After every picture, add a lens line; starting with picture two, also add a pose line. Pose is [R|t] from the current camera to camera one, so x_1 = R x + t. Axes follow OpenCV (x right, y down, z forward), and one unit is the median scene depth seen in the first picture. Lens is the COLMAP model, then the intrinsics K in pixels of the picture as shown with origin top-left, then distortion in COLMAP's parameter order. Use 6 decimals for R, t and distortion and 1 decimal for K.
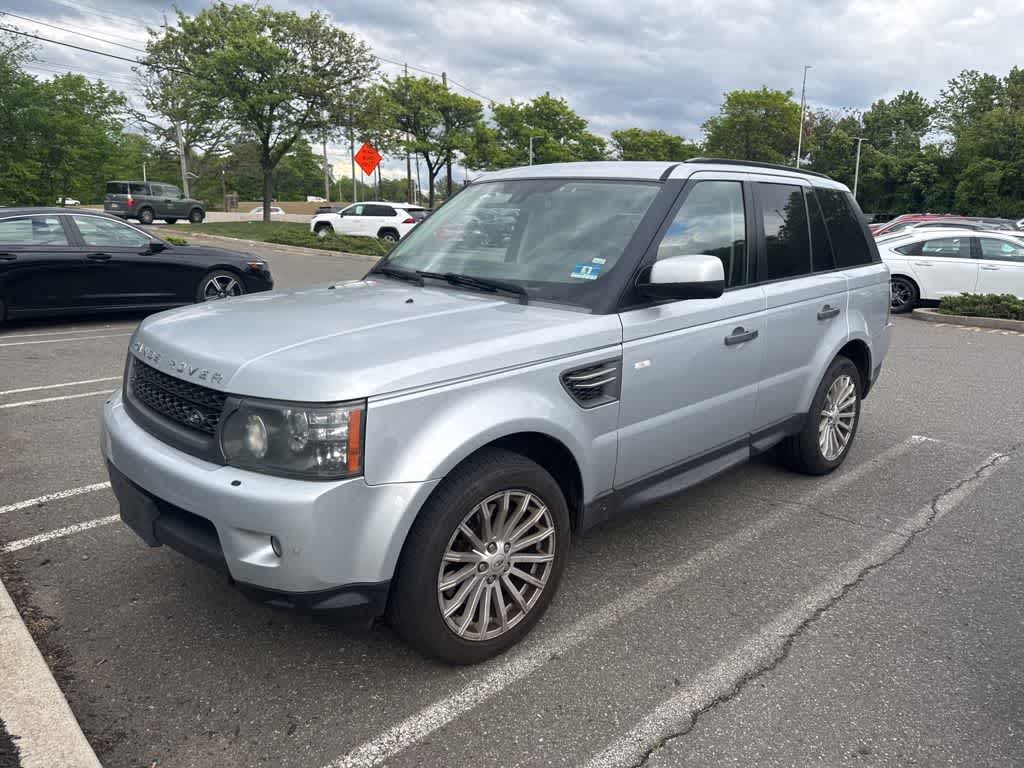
lens RADIAL K [[722.8, 0, 517.7], [0, 722.8, 381.3], [0, 0, 1]] dist [0.026818, -0.033334]
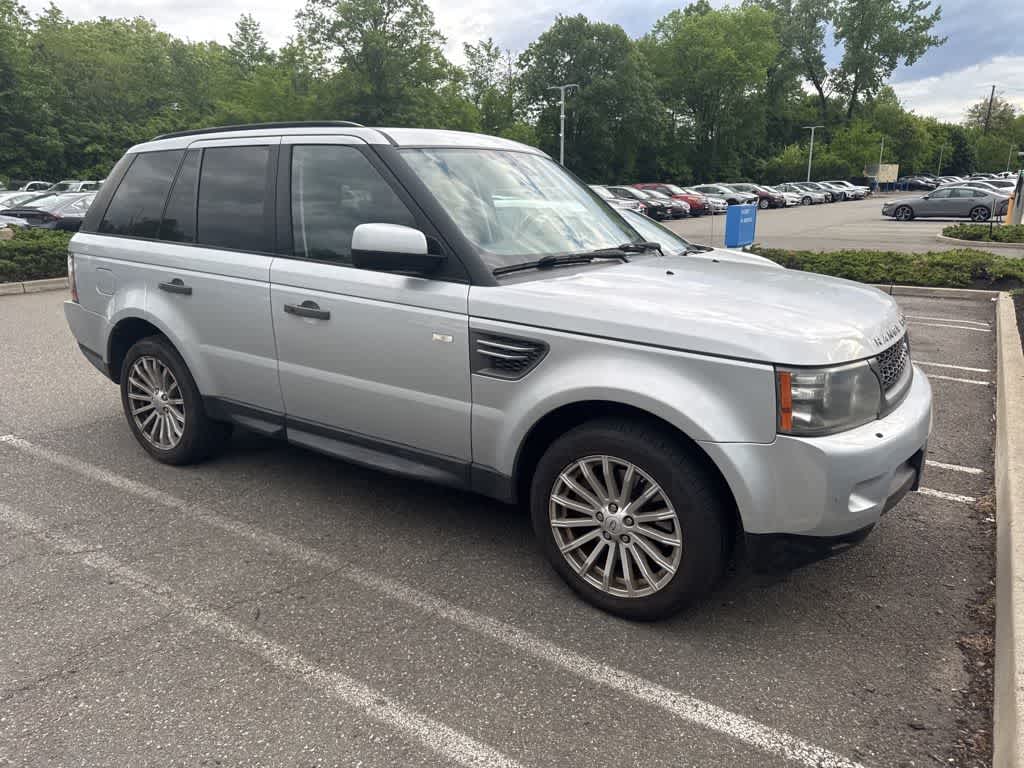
lens RADIAL K [[722.8, 0, 518.3], [0, 722.8, 378.1], [0, 0, 1]] dist [0.026818, -0.033334]
pose [[-0.226153, -0.264061, 0.937617, -0.965710], [0.211879, 0.926174, 0.311944, -0.289464], [-0.950769, 0.269208, -0.153508, 1.186793]]
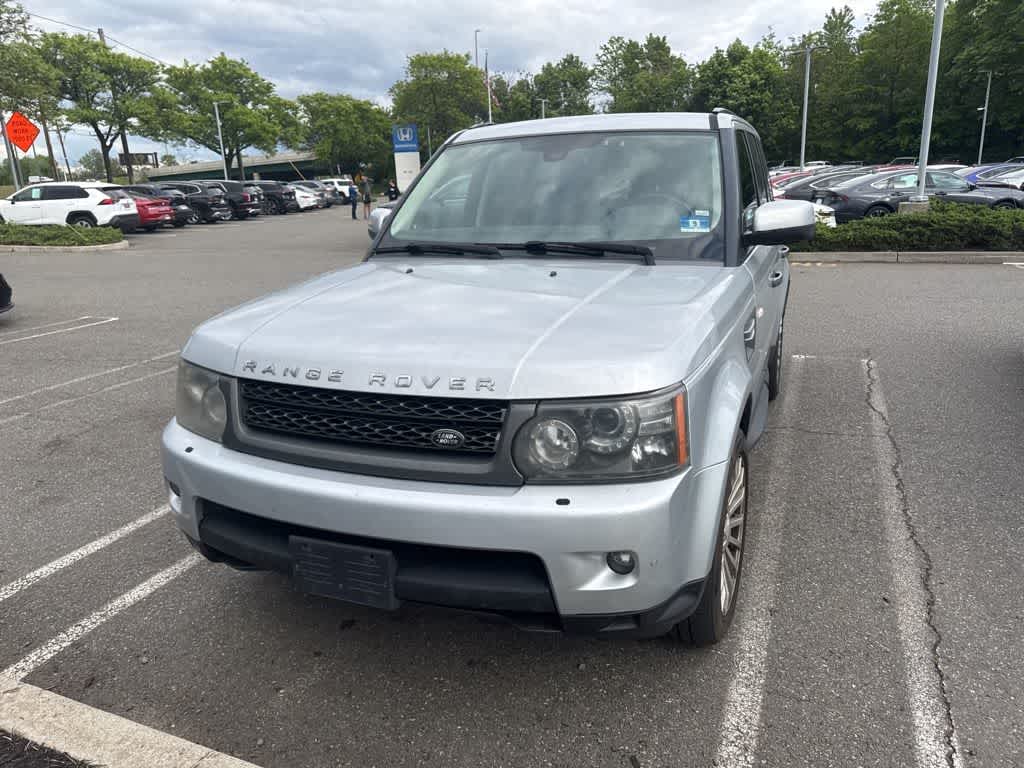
lens RADIAL K [[722.8, 0, 509.1], [0, 722.8, 387.4], [0, 0, 1]] dist [0.026818, -0.033334]
pose [[0.918499, -0.157624, 0.362649, -0.418085], [0.139152, 0.987297, 0.076689, -0.036843], [-0.370130, -0.019976, 0.928765, 0.144449]]
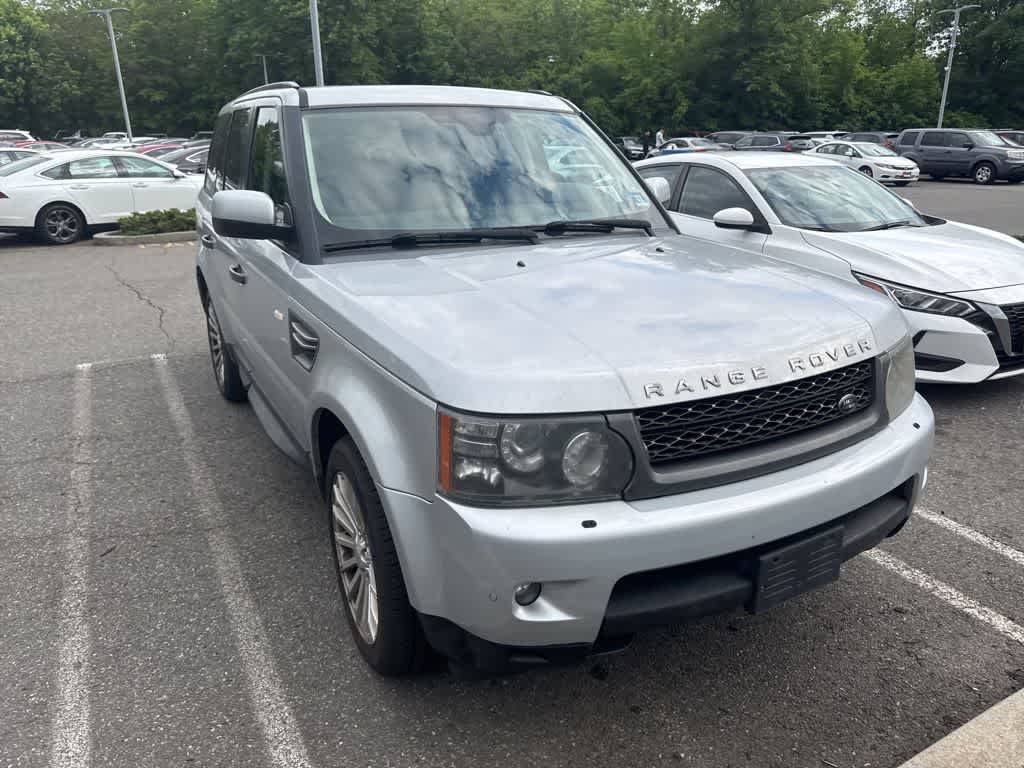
lens RADIAL K [[722.8, 0, 519.5], [0, 722.8, 384.6], [0, 0, 1]] dist [0.026818, -0.033334]
pose [[0.254318, -0.331250, 0.908623, -0.836299], [0.225222, 0.933968, 0.277451, -0.189644], [-0.940530, 0.134082, 0.312129, 0.692397]]
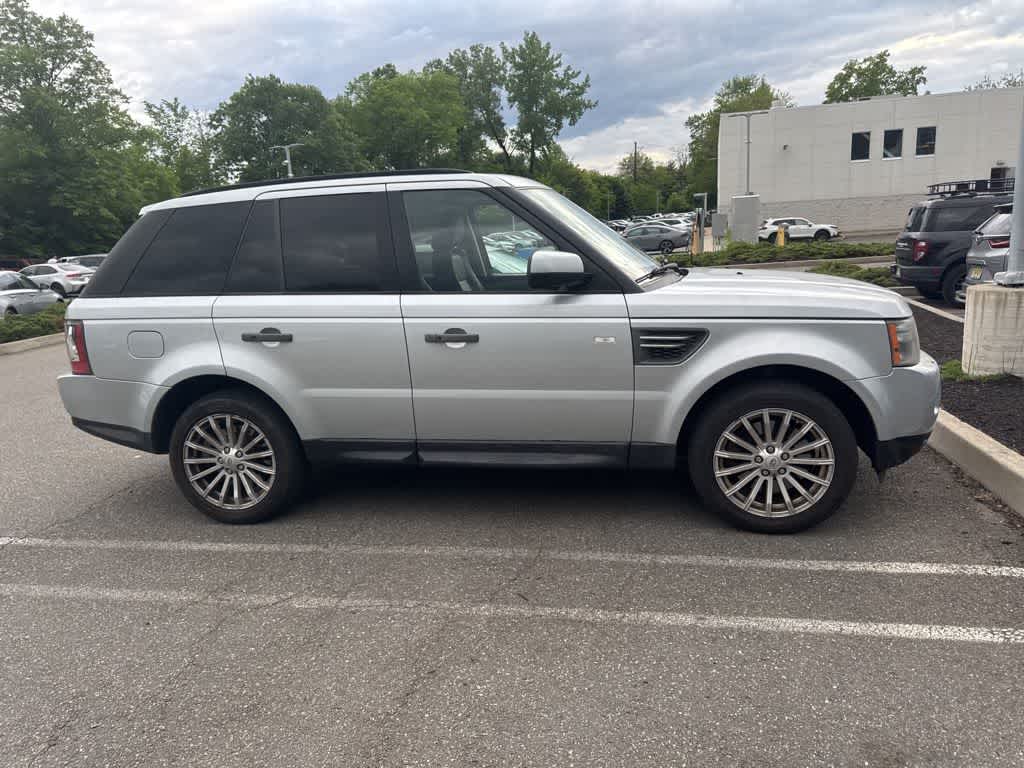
lens RADIAL K [[722.8, 0, 515.2], [0, 722.8, 392.3], [0, 0, 1]] dist [0.026818, -0.033334]
pose [[-0.581398, -0.155414, 0.798638, -0.895136], [0.228278, 0.911001, 0.343463, -0.388111], [-0.780939, 0.382000, -0.494176, 1.703272]]
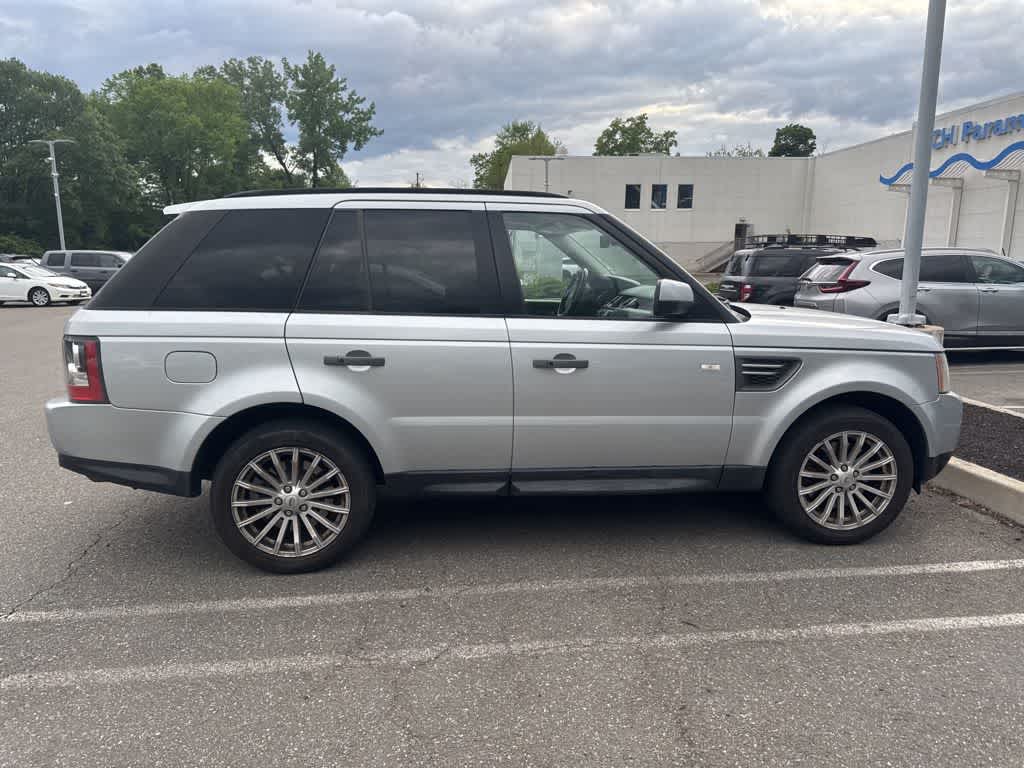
lens RADIAL K [[722.8, 0, 518.9], [0, 722.8, 390.0], [0, 0, 1]] dist [0.026818, -0.033334]
pose [[-0.798344, -0.124204, 0.589254, -0.582688], [0.123039, 0.924216, 0.361506, -0.456906], [-0.589498, 0.361108, -0.722560, 1.987301]]
